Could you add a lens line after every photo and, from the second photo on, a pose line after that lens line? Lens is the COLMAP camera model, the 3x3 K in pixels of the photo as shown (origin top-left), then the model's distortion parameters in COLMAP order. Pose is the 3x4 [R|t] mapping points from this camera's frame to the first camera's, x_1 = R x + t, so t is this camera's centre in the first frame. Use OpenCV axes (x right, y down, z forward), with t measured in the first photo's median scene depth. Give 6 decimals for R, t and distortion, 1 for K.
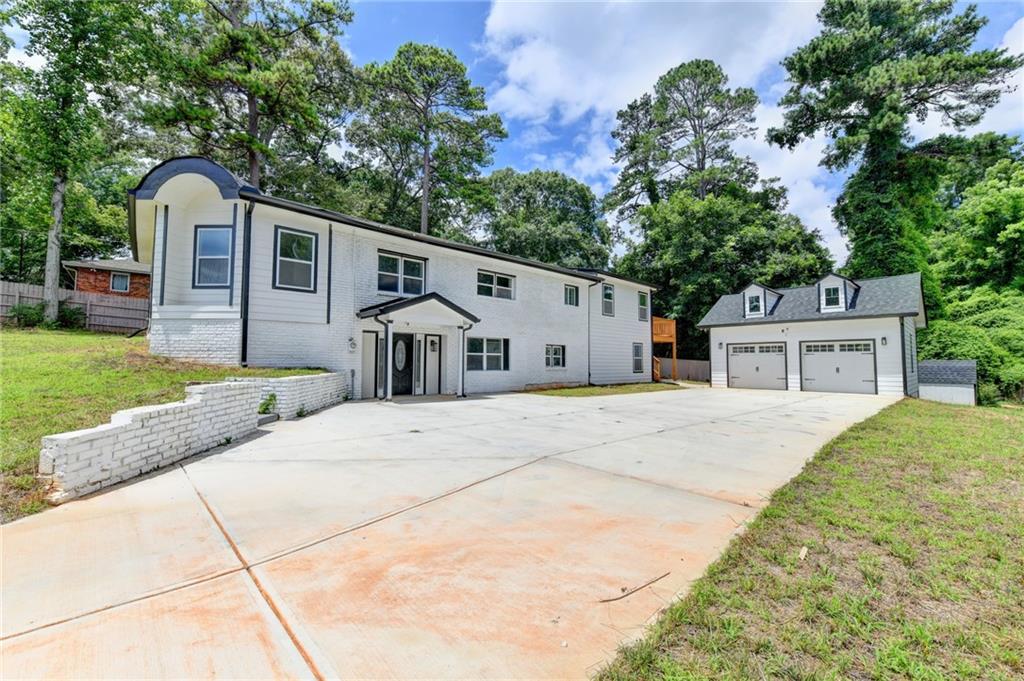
lens RADIAL K [[422.5, 0, 535.9], [0, 422.5, 339.9], [0, 0, 1]] dist [-0.013597, 0.000187]
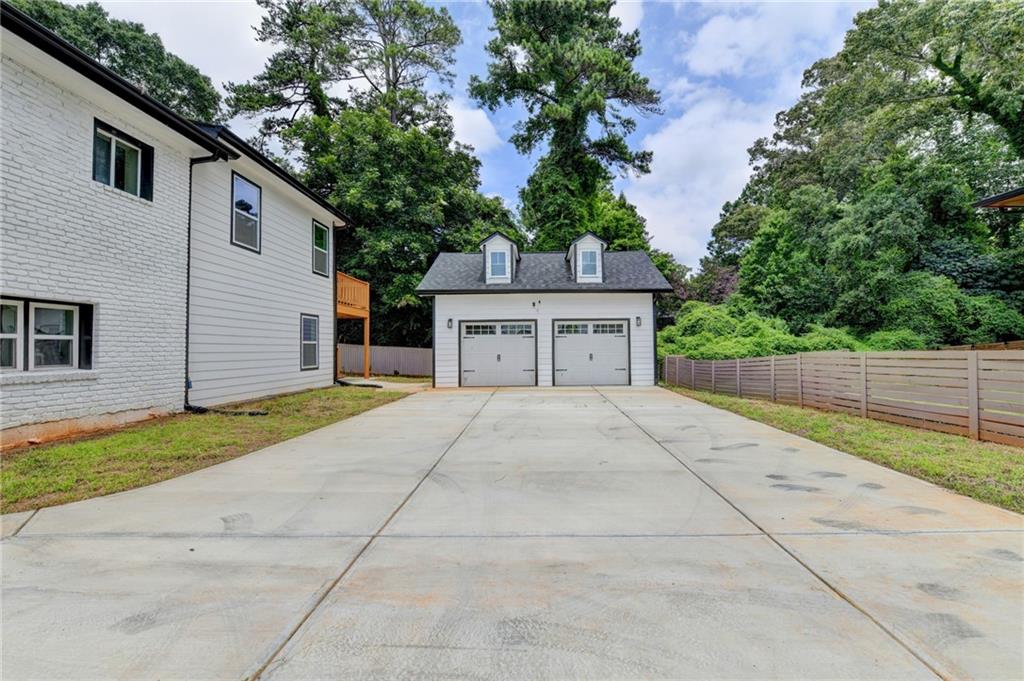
lens RADIAL K [[422.5, 0, 535.9], [0, 422.5, 339.9], [0, 0, 1]] dist [-0.013597, 0.000187]
pose [[0.708466, 0.003229, 0.705738, 0.067163], [-0.023685, 0.999535, 0.019204, 0.021717], [-0.705347, -0.030320, 0.708213, 0.409400]]
